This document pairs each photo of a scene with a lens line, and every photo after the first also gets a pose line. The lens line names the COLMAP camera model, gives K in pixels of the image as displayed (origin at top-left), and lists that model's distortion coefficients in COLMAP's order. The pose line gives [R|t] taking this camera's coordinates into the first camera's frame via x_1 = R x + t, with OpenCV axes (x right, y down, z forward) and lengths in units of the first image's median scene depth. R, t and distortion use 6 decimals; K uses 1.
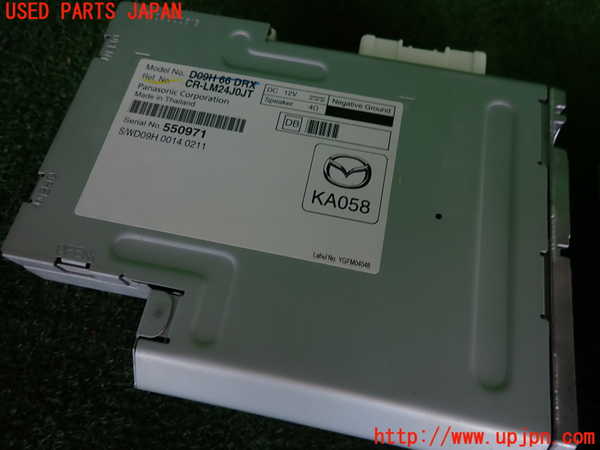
lens RADIAL K [[473.0, 0, 300.0], [0, 473.0, 225.0], [0, 0, 1]] dist [0.007611, 0.001135]
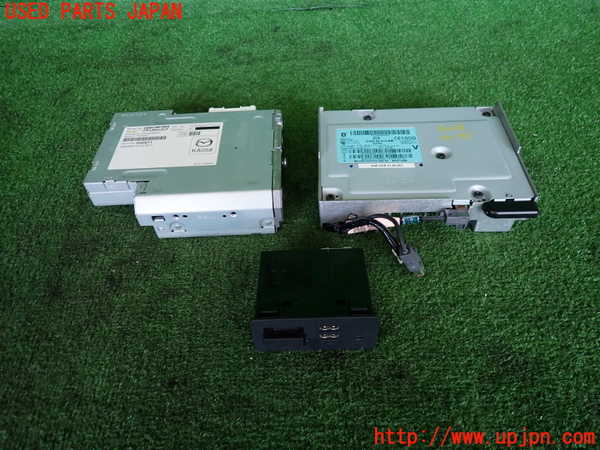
lens RADIAL K [[473.0, 0, 300.0], [0, 473.0, 225.0], [0, 0, 1]] dist [0.007611, 0.001135]
pose [[0.976440, -0.190284, 0.101770, 0.262704], [0.213700, 0.918162, -0.333634, 1.323251], [-0.029956, 0.347522, 0.937193, -1.408637]]
